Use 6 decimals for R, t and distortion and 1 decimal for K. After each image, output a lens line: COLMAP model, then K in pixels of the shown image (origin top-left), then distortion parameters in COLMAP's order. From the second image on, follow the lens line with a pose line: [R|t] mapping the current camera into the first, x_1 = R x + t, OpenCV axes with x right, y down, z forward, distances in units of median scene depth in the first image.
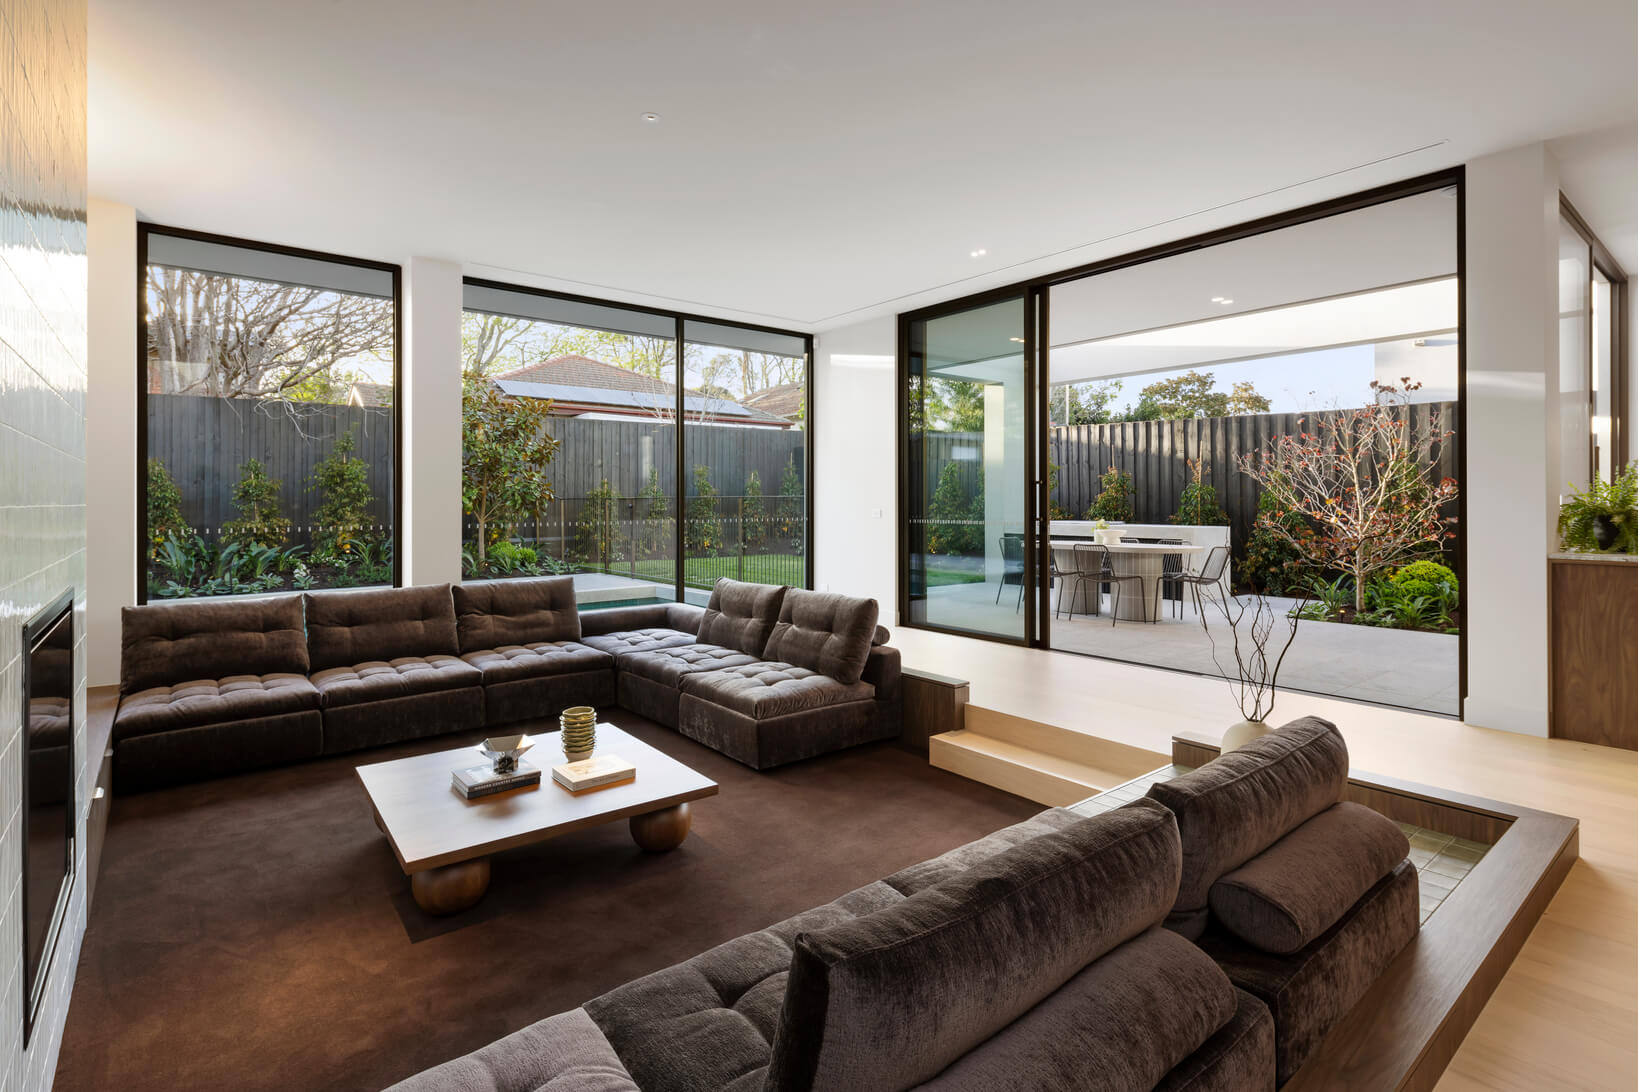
lens RADIAL K [[786.8, 0, 811.7], [0, 786.8, 493.7], [0, 0, 1]] dist [-0.002305, 0.000338]
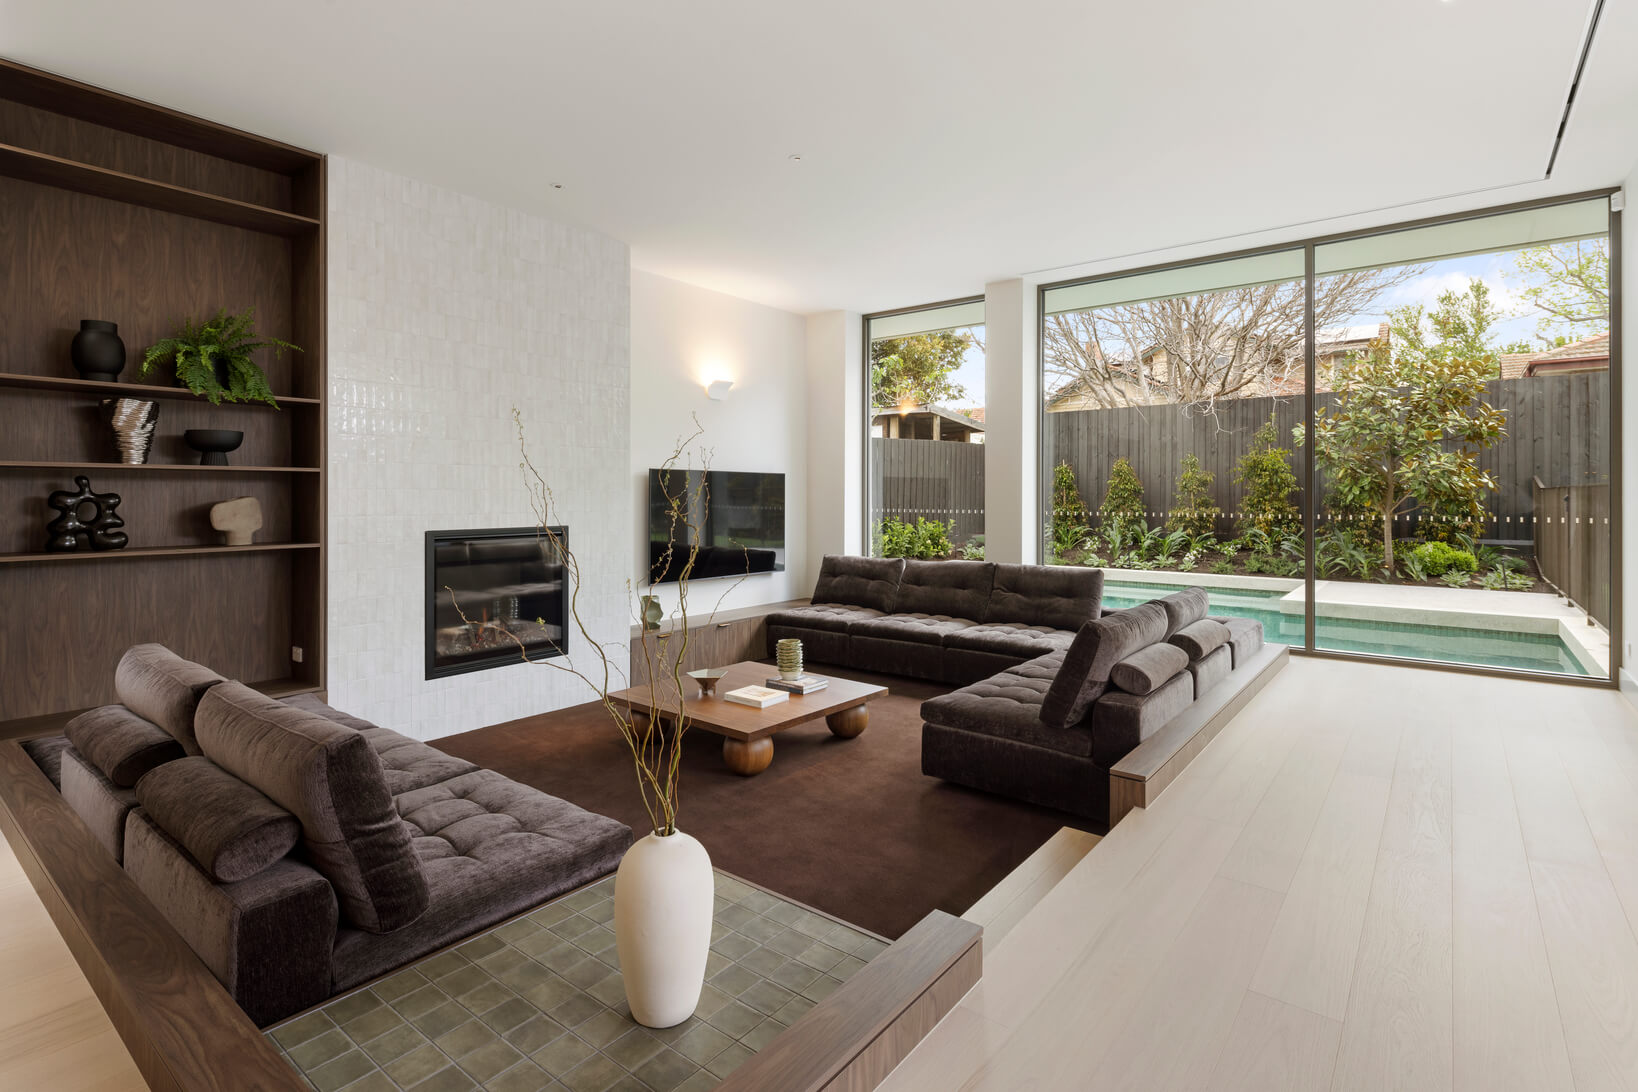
lens RADIAL K [[786.8, 0, 819.9], [0, 786.8, 498.5], [0, 0, 1]] dist [-0.002305, 0.000338]
pose [[0.221725, 0.007451, -0.975081, 0.635909], [0.009836, 0.999903, 0.009878, 0.007936], [0.975060, -0.011781, 0.221630, 0.511400]]
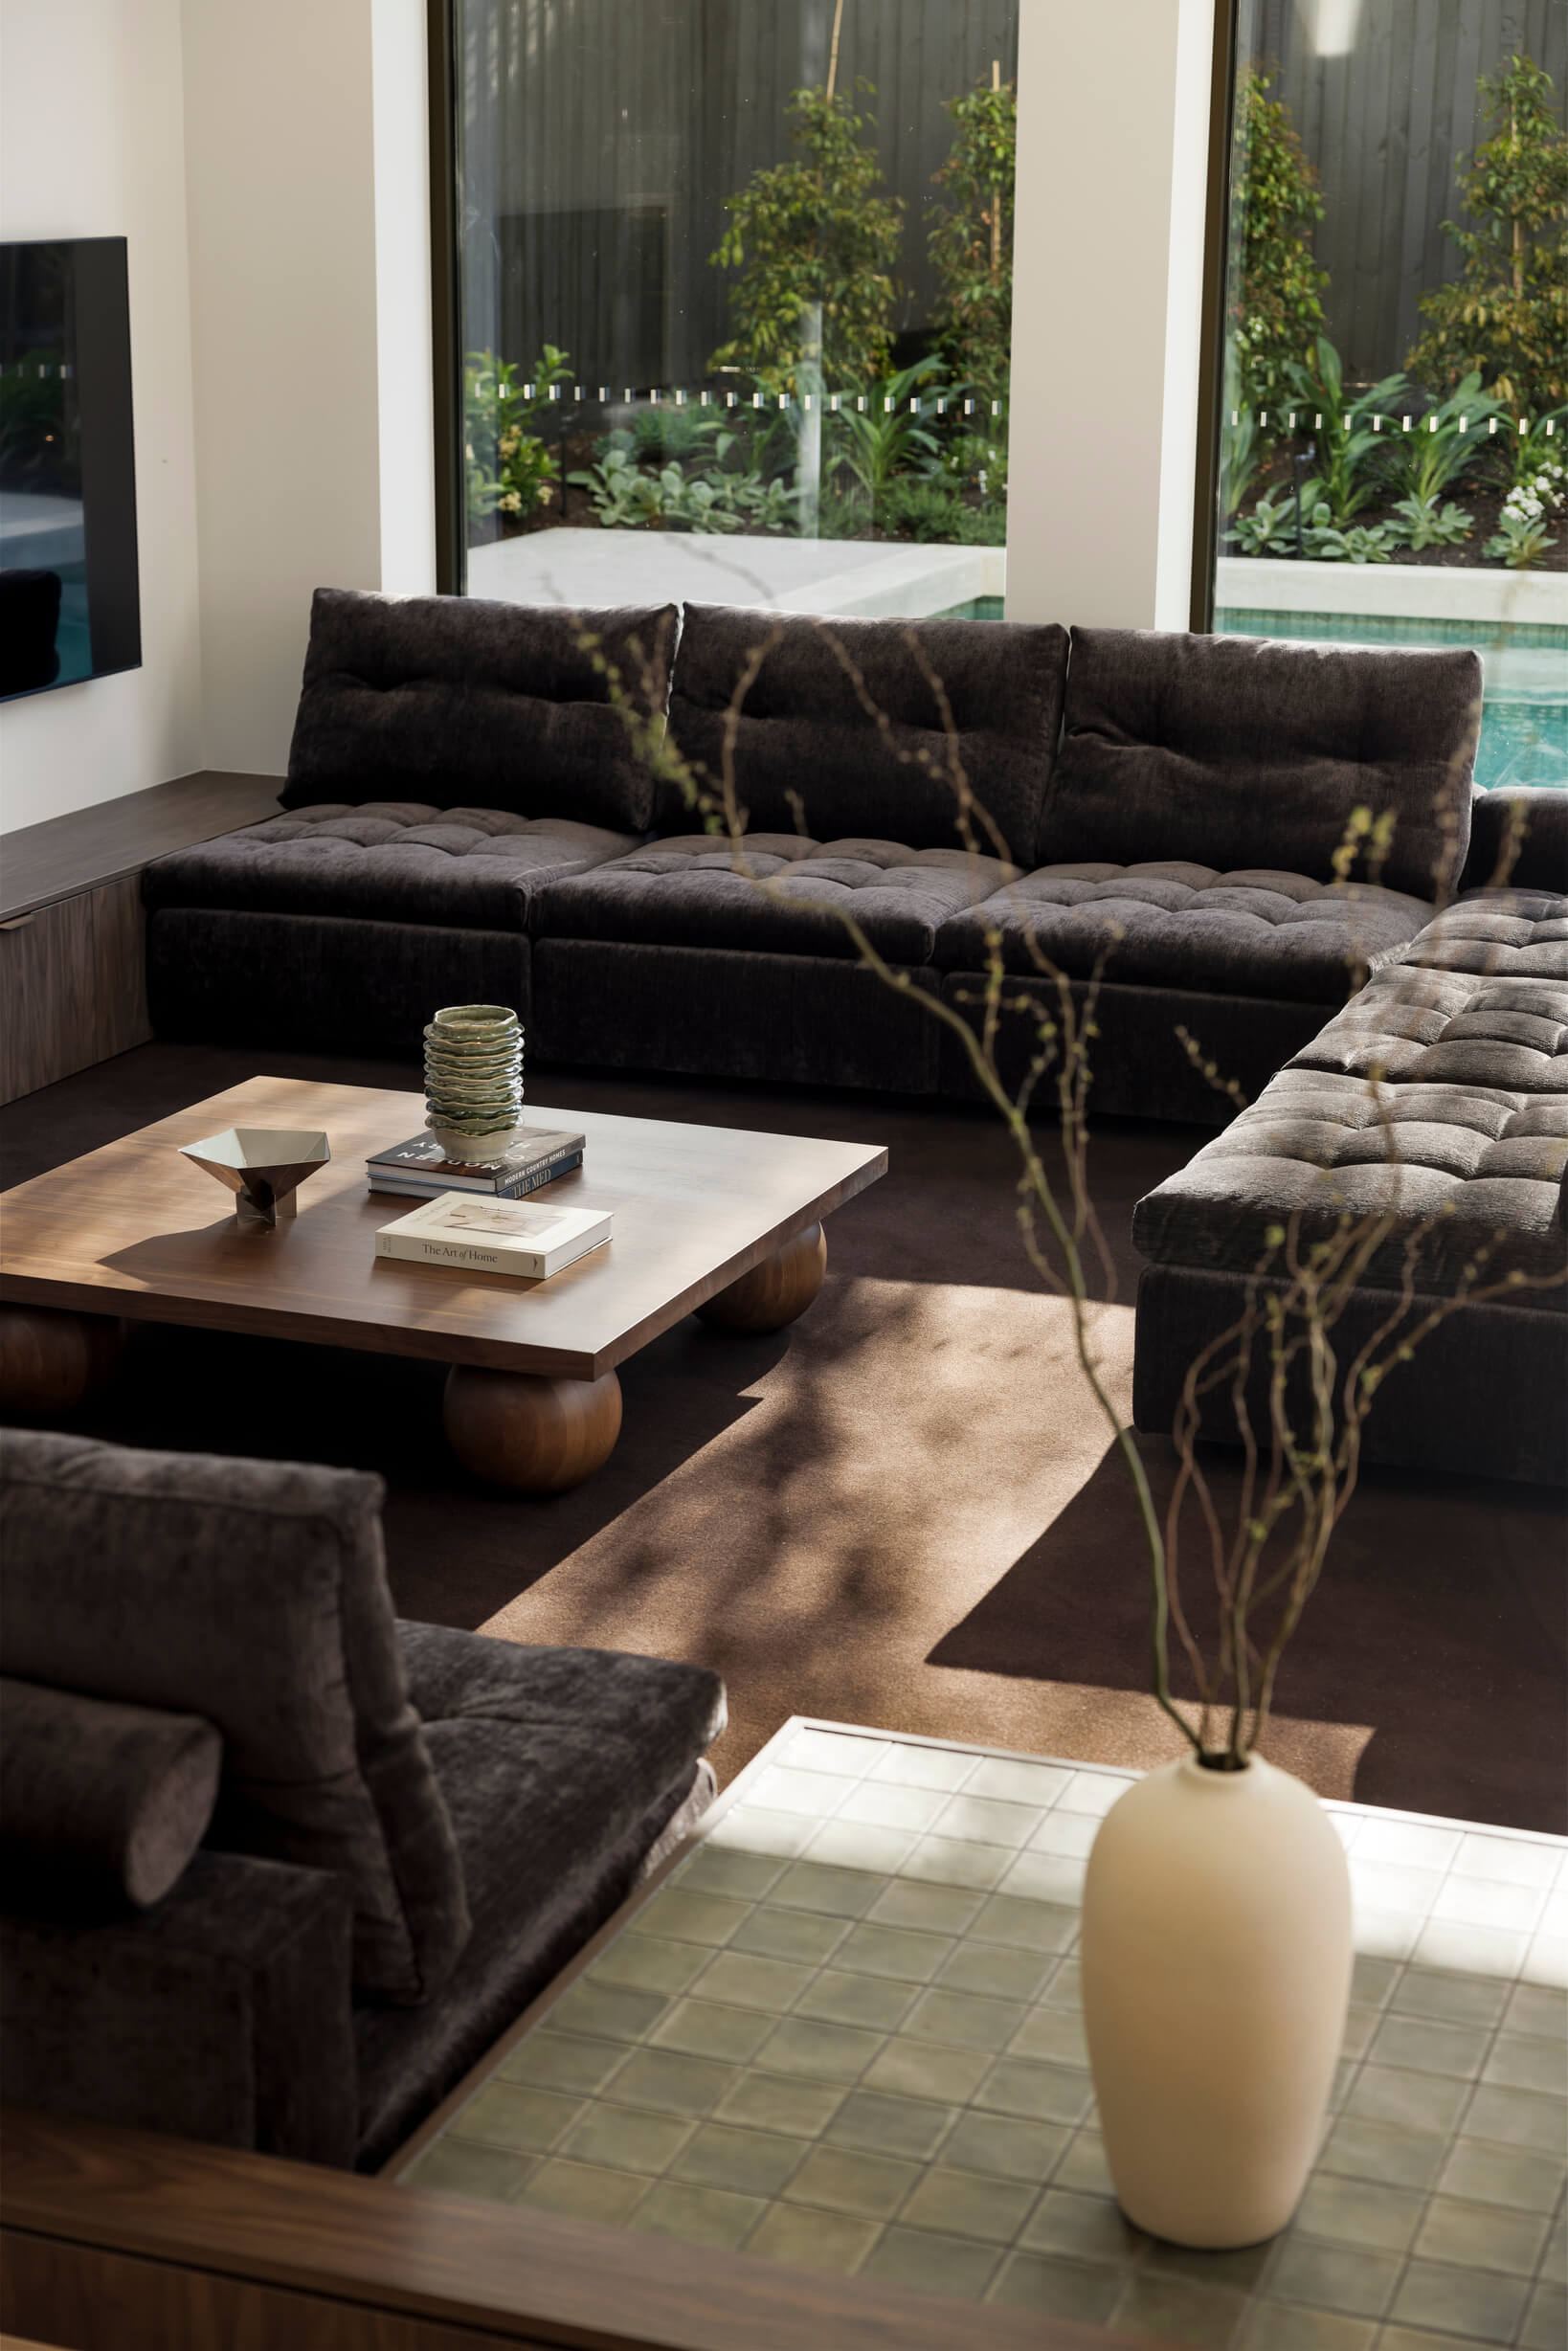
lens RADIAL K [[3758.8, 0, 782.5], [0, 3758.8, 1177.6], [0, 0, 1]] dist [0.036049, 0.000000]
pose [[0.514334, 0.240900, -0.823060, 0.737884], [-0.002030, 0.960075, 0.279734, -0.085102], [0.857587, -0.142206, 0.494289, 0.178730]]
